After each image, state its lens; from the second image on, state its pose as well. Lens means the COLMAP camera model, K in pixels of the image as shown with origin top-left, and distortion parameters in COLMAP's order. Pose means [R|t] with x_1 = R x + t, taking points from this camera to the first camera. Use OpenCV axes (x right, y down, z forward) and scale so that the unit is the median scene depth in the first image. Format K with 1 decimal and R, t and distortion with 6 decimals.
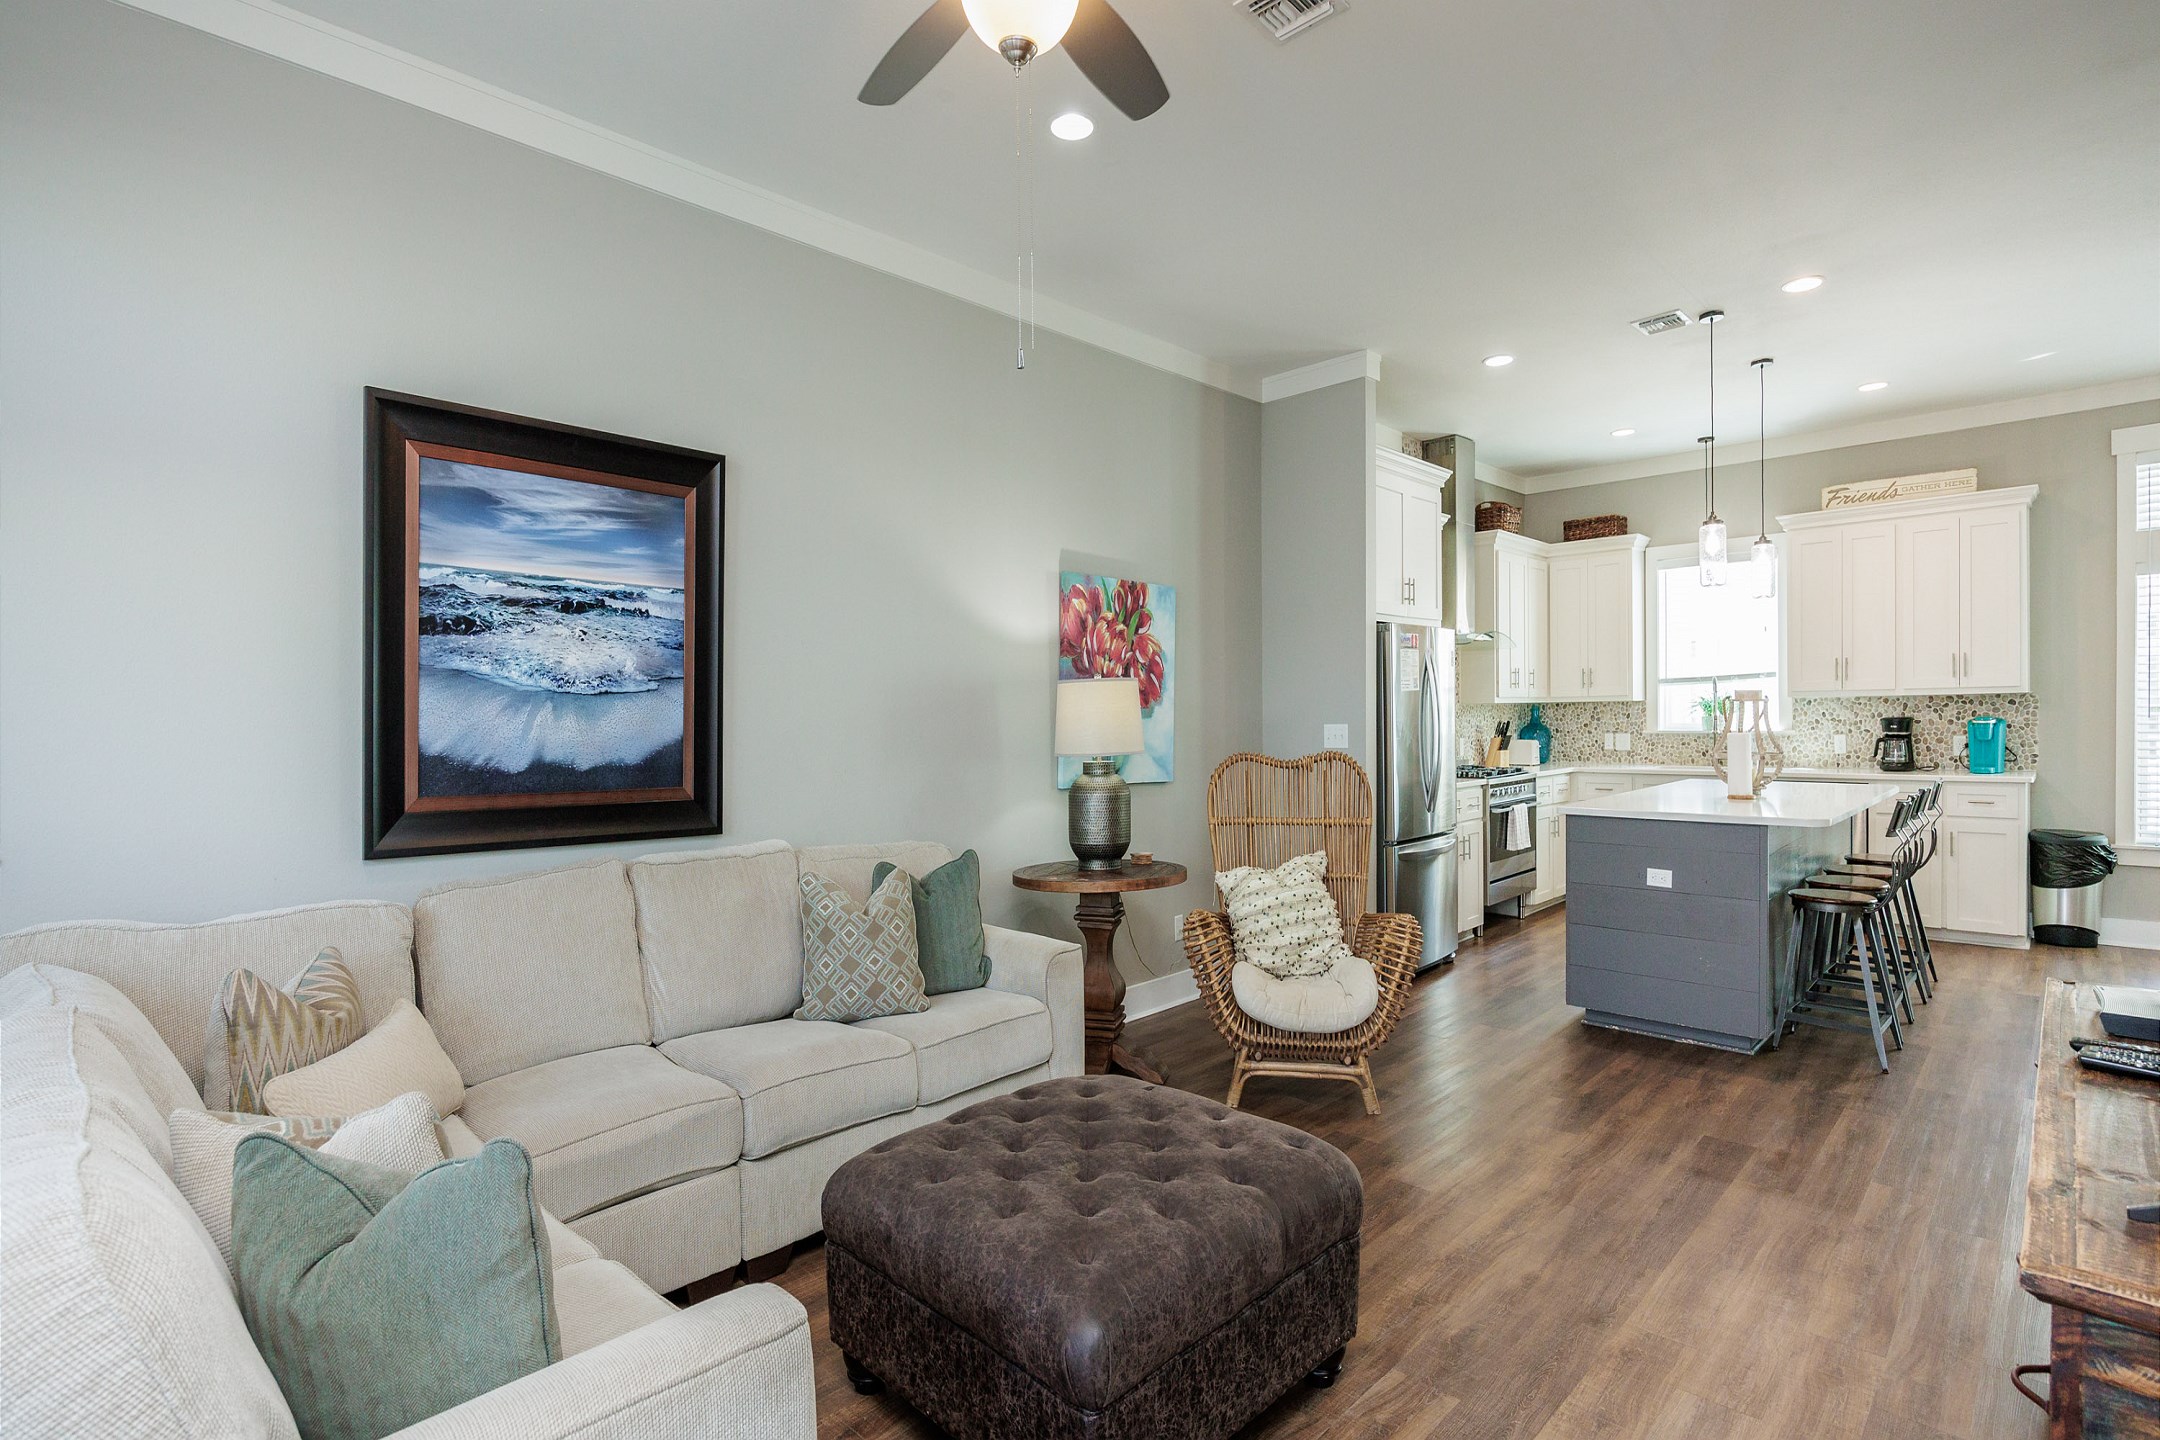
lens RADIAL K [[1030.2, 0, 1071.0], [0, 1030.2, 733.3], [0, 0, 1]] dist [-0.013110, -0.000785]
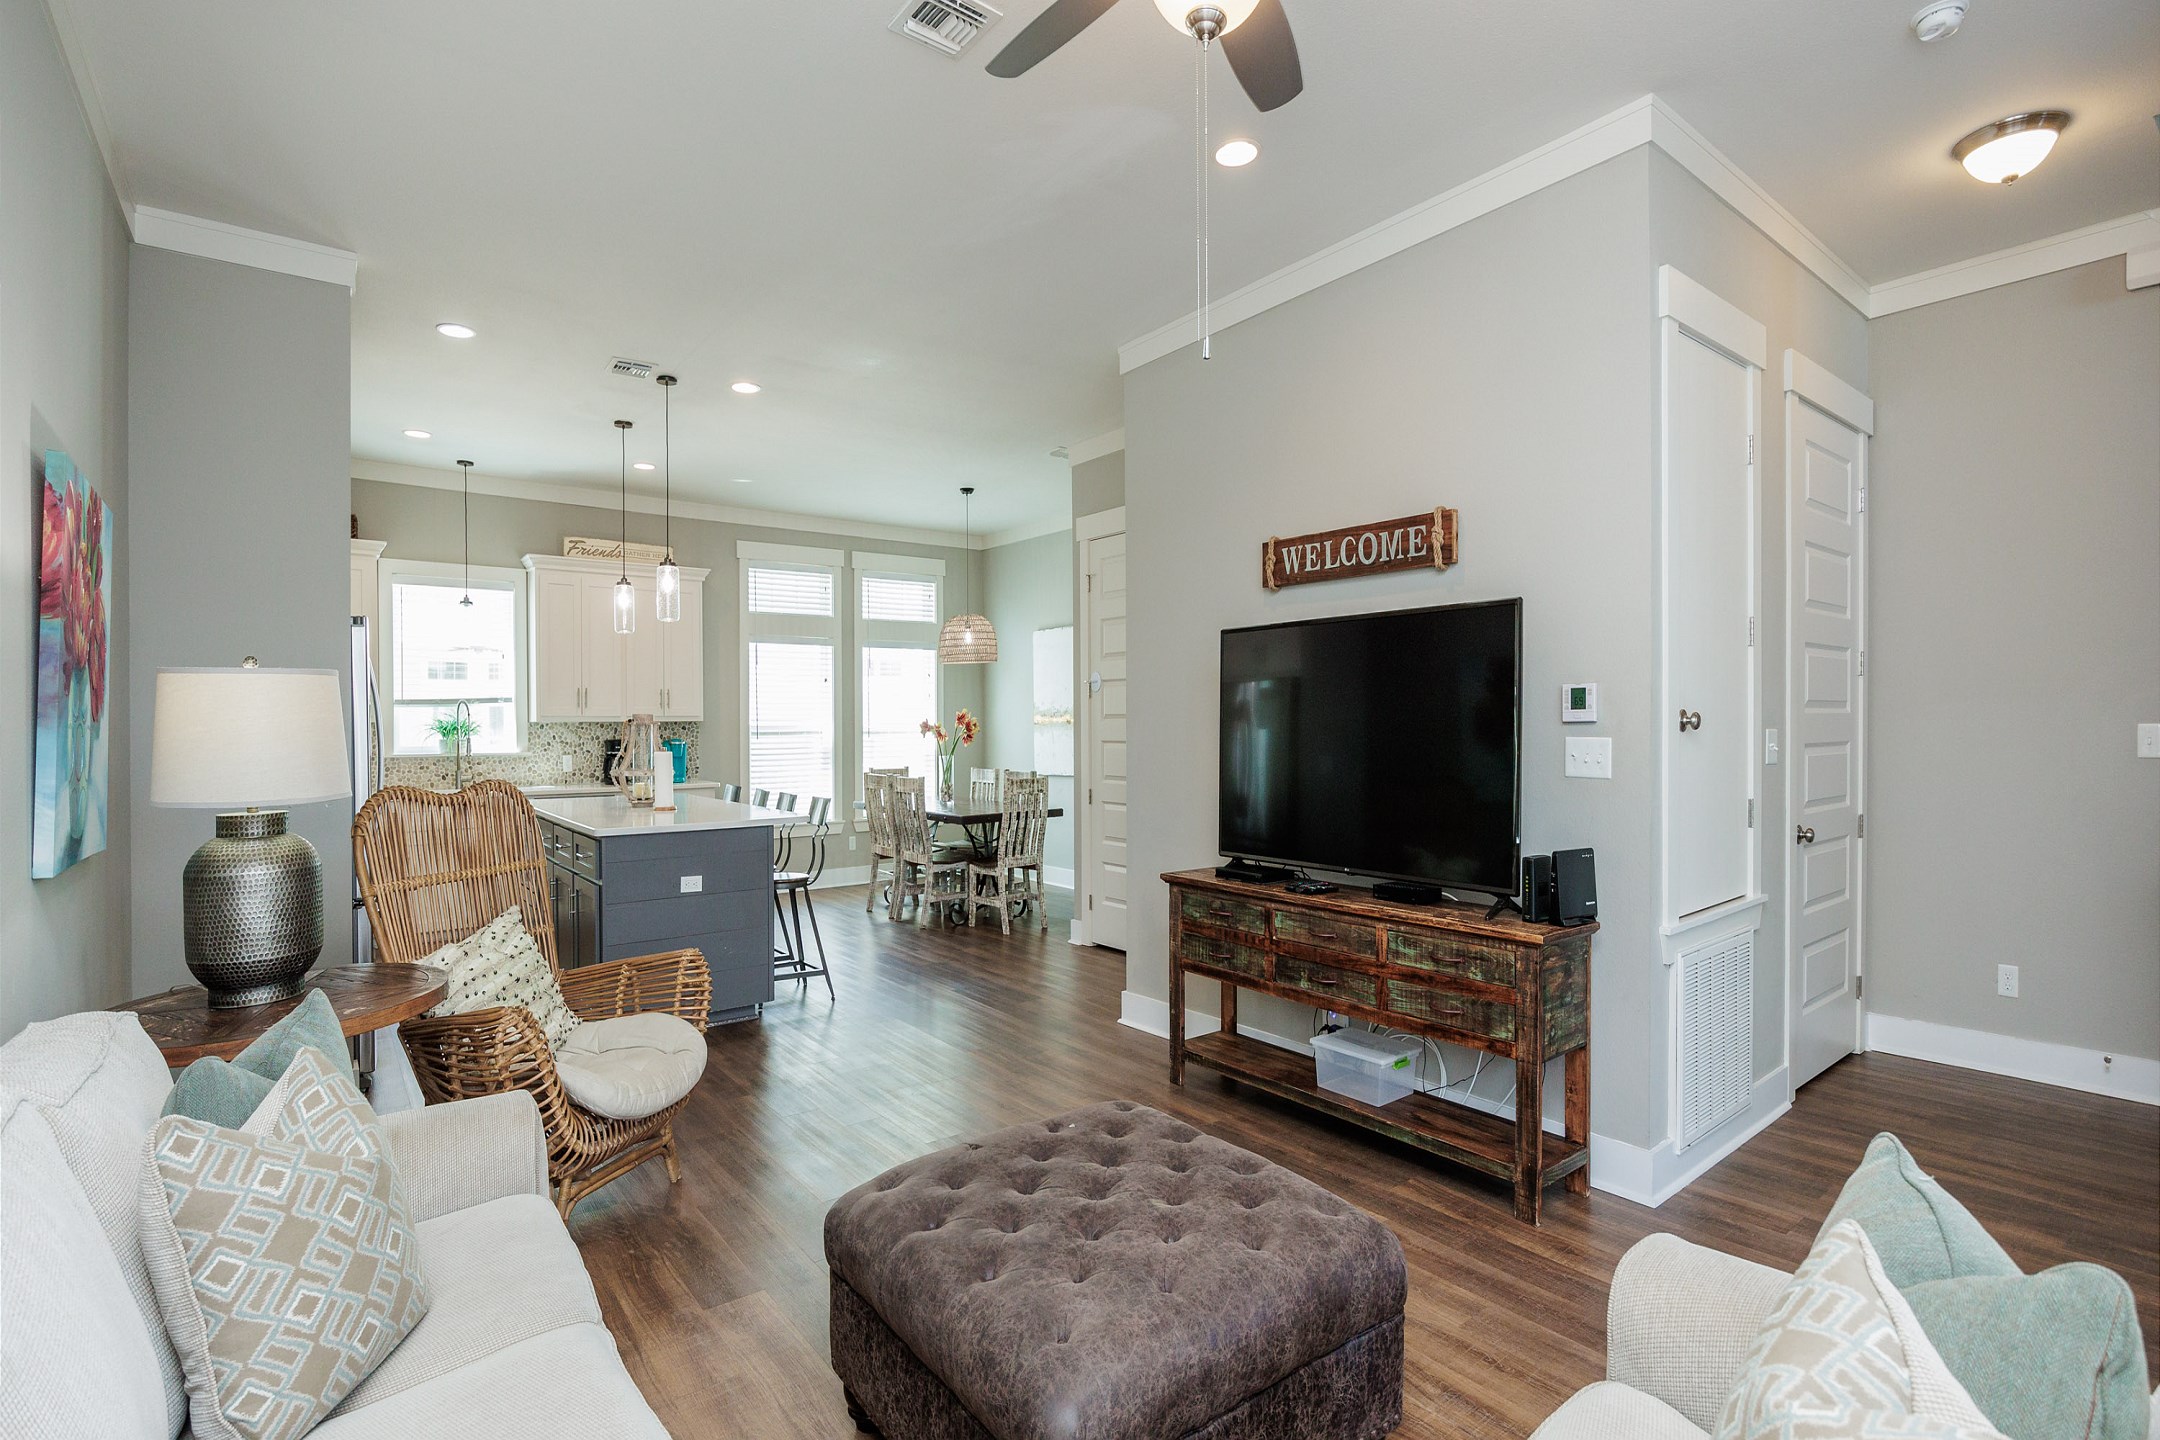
lens RADIAL K [[1004.9, 0, 1078.6], [0, 1004.9, 730.5], [0, 0, 1]] dist [-0.013557, 0.000981]
pose [[0.127305, 0.008414, 0.991828, -0.298896], [0.021735, 0.999700, -0.011270, -0.001139], [-0.991625, 0.022993, 0.127084, 0.311934]]
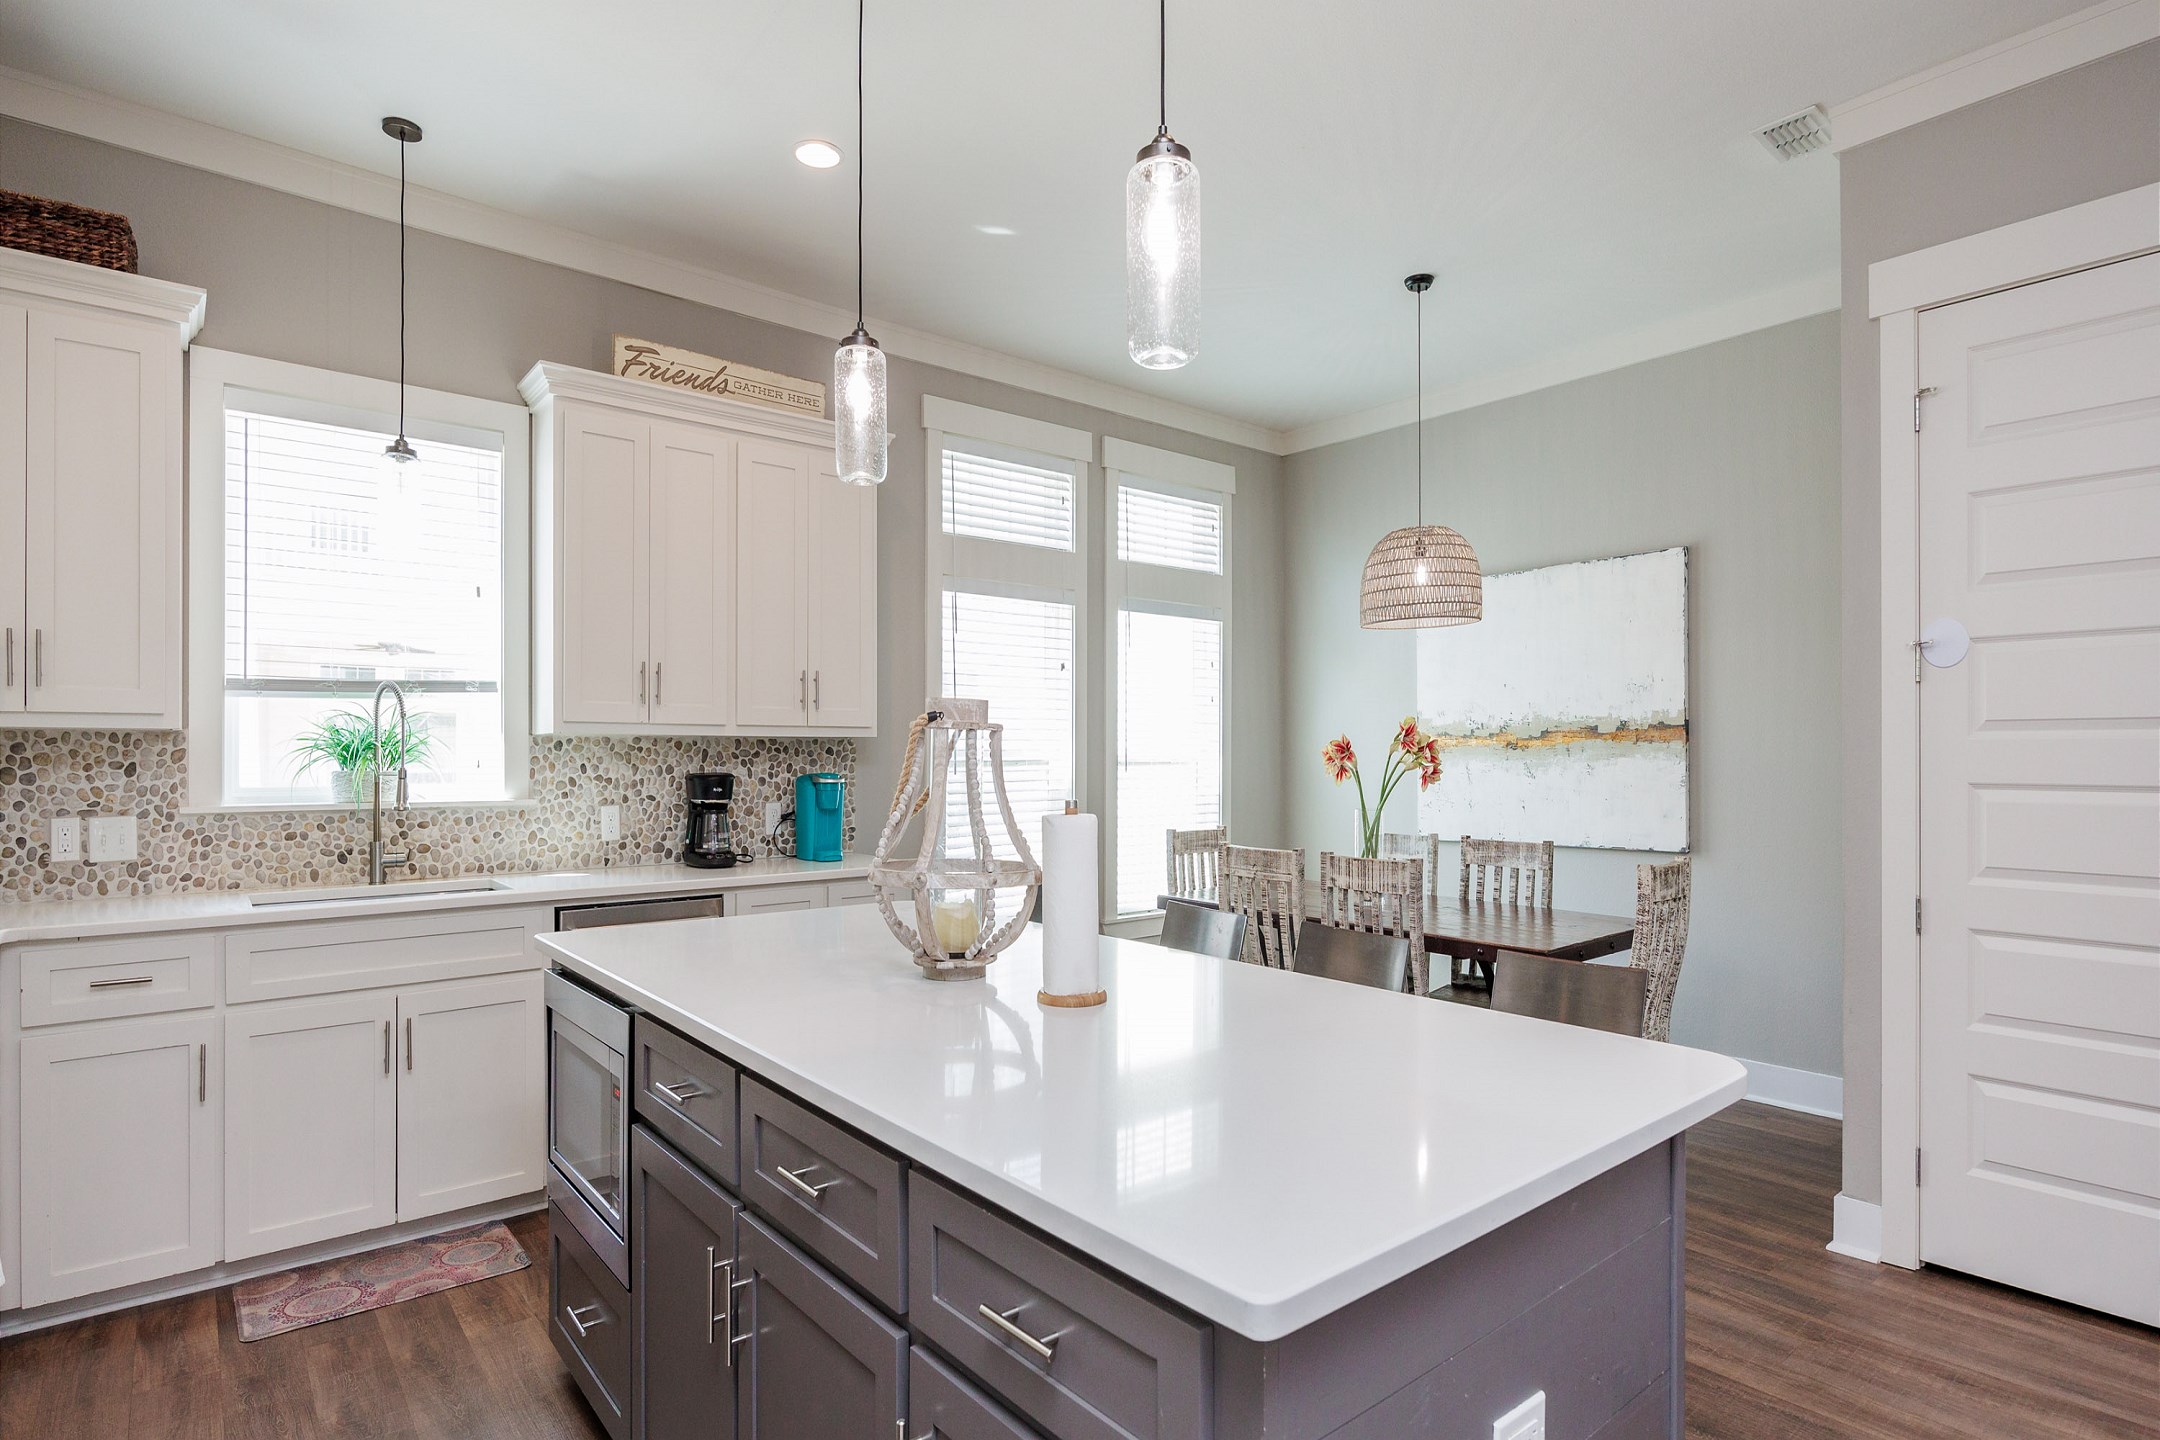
lens RADIAL K [[1086.7, 0, 1086.7], [0, 1086.7, 757.6], [0, 0, 1]] dist [-0.004575, -0.002455]
pose [[0.091479, 0.015877, 0.995680, 0.215030], [0.016150, 0.999718, -0.017425, -0.010746], [-0.995676, 0.017674, 0.091196, 0.739717]]
